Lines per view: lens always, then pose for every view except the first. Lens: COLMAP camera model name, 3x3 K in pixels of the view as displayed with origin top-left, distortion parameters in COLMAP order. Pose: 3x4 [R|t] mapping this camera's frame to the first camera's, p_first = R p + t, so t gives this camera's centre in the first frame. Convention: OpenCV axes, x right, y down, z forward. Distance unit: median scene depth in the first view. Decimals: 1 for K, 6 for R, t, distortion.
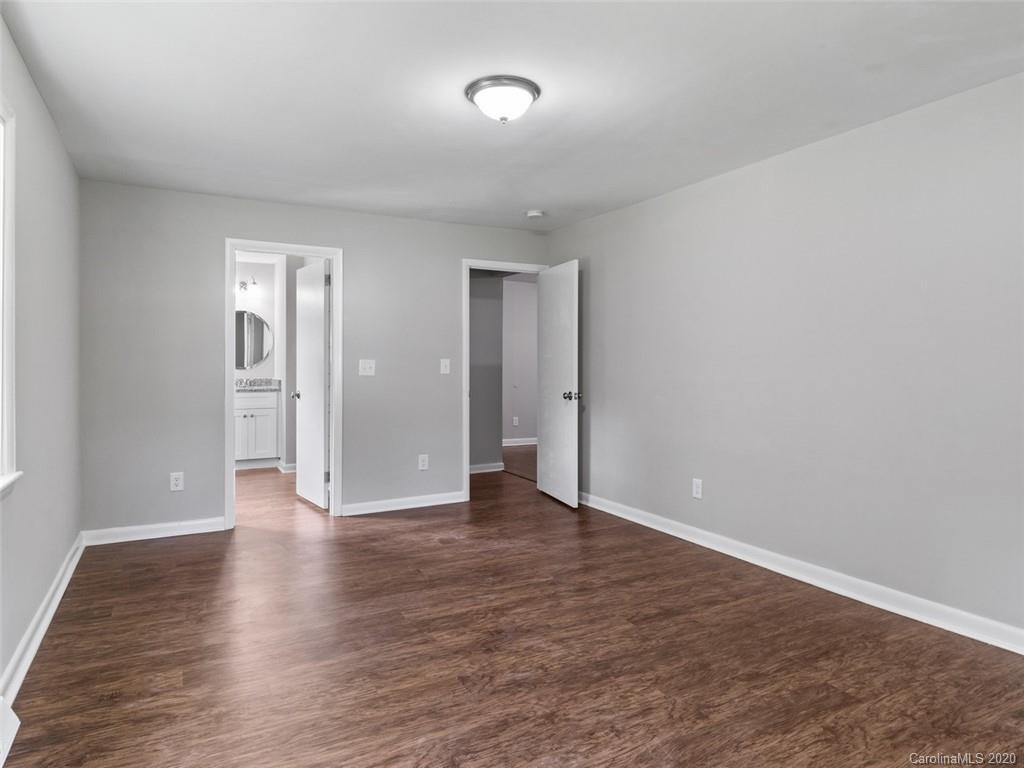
lens RADIAL K [[613.4, 0, 510.3], [0, 613.4, 362.2], [0, 0, 1]] dist [0.002459, -0.000528]
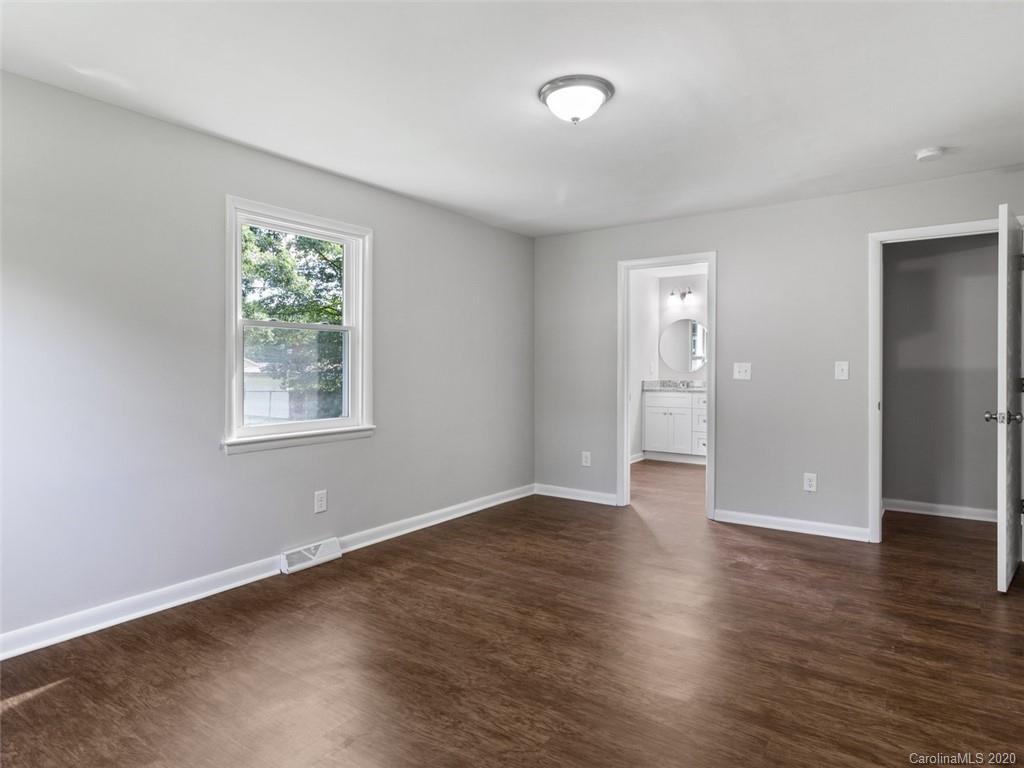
lens RADIAL K [[613.4, 0, 510.3], [0, 613.4, 362.2], [0, 0, 1]] dist [0.002459, -0.000528]
pose [[0.434742, -0.008529, -0.900515, 0.837843], [0.000796, 0.999958, -0.009087, 0.007250], [0.900555, 0.003234, 0.434731, 0.473284]]
